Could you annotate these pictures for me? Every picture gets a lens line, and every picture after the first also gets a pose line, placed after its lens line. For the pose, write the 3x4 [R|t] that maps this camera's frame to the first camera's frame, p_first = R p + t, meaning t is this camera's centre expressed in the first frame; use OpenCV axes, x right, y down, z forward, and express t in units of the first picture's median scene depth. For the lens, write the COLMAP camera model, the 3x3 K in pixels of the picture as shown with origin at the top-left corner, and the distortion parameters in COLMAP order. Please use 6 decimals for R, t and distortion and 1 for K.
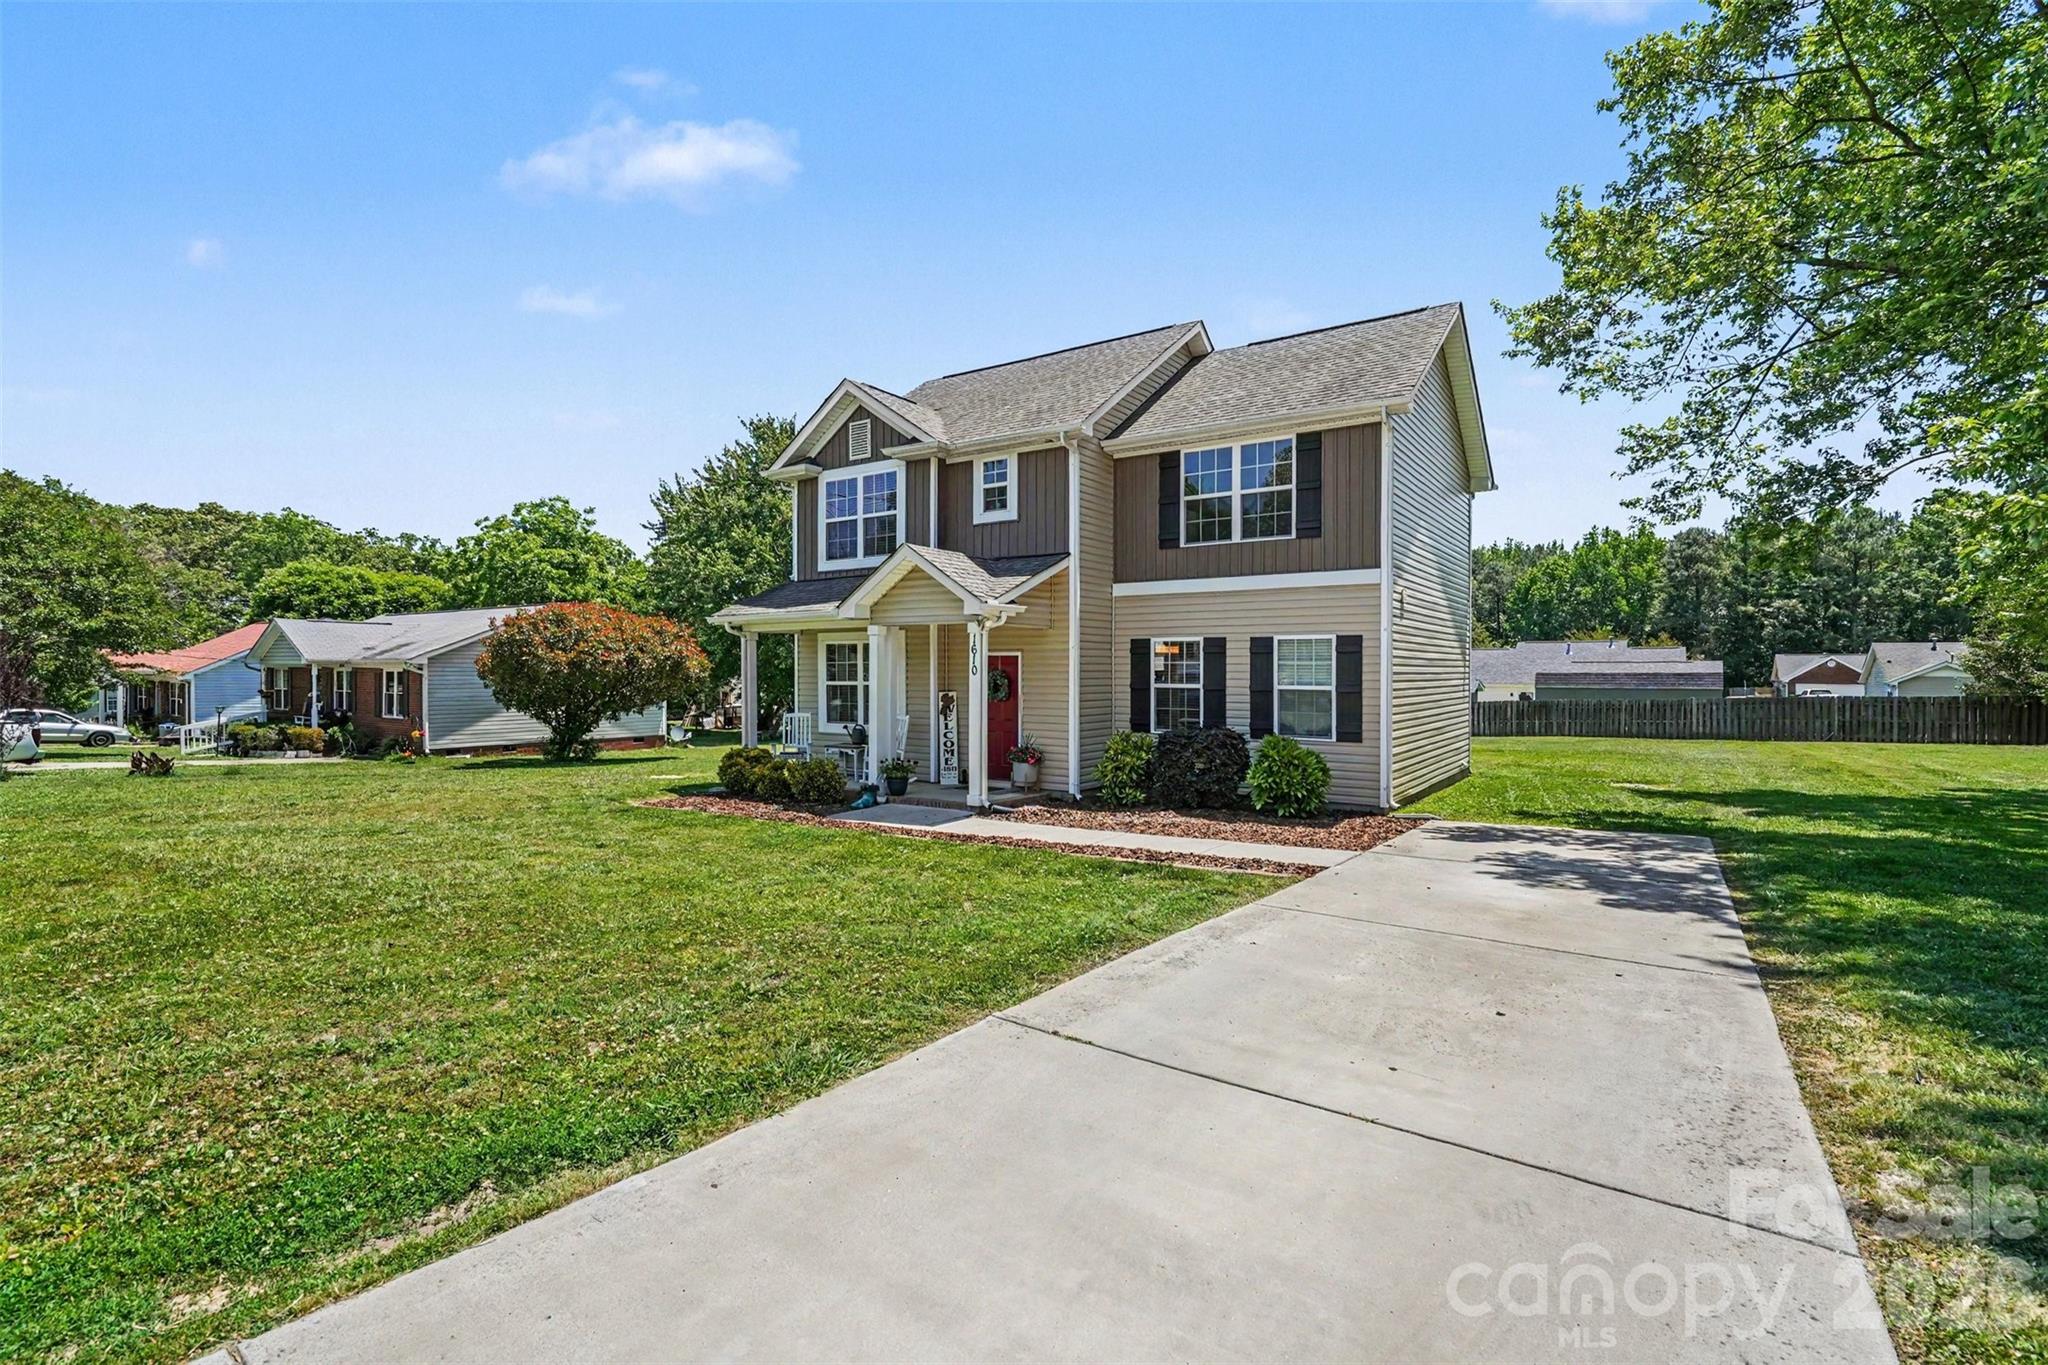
lens RADIAL K [[940.9, 0, 1024.0], [0, 940.9, 682.5], [0, 0, 1]] dist [-0.002529, 0.000739]
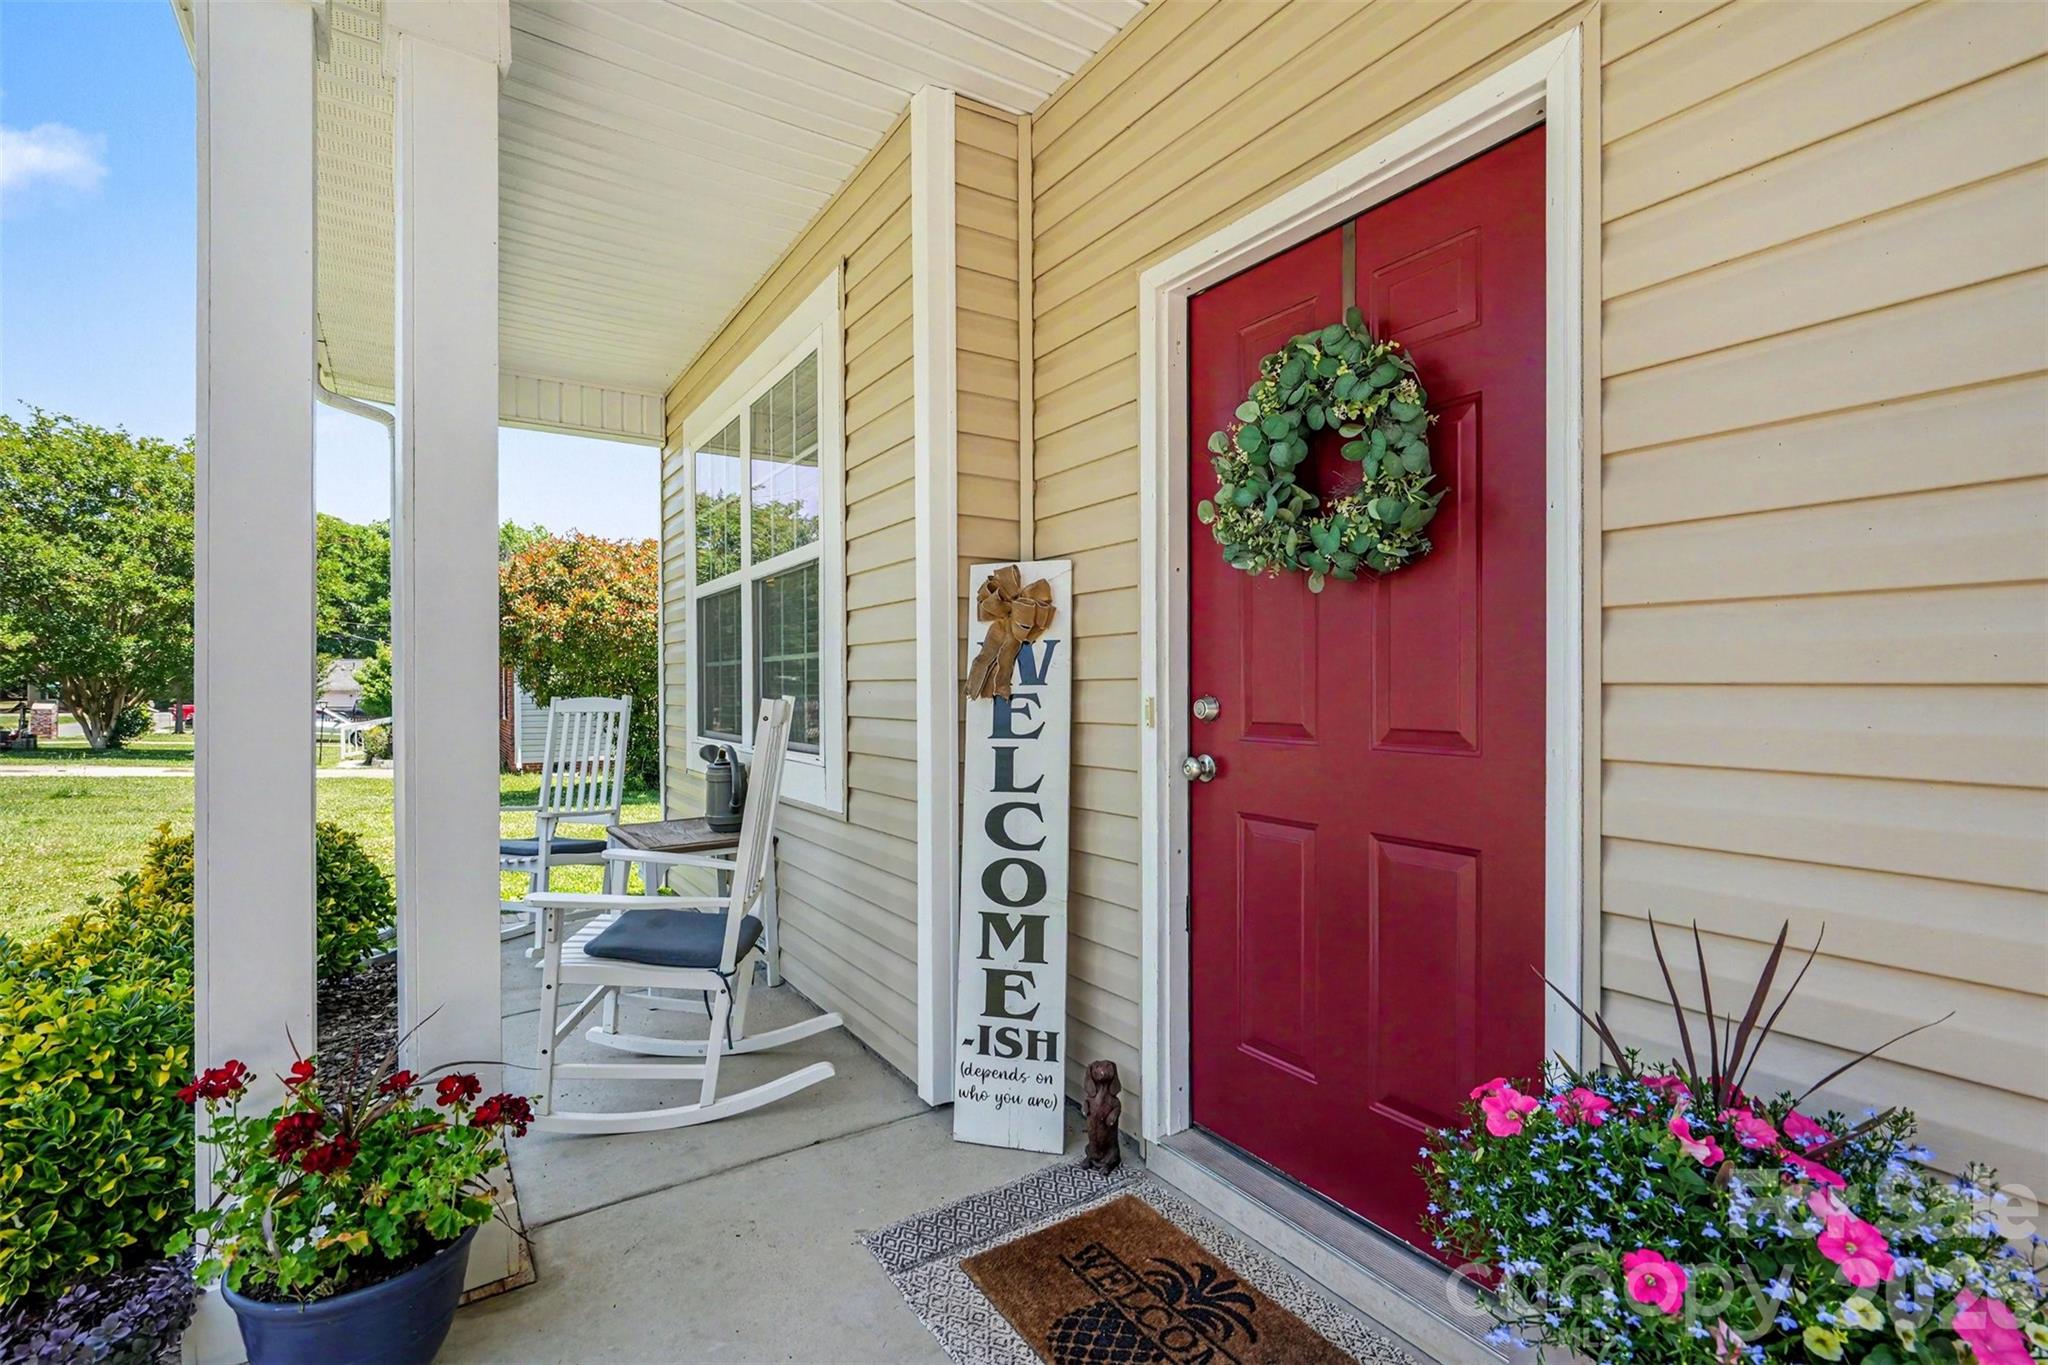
lens RADIAL K [[940.9, 0, 1024.0], [0, 940.9, 682.5], [0, 0, 1]] dist [-0.002529, 0.000739]
pose [[0.928130, -0.003538, -0.372239, -0.020024], [-0.003730, 0.999816, -0.018803, 0.036475], [0.372237, 0.018840, 0.927947, 0.895700]]
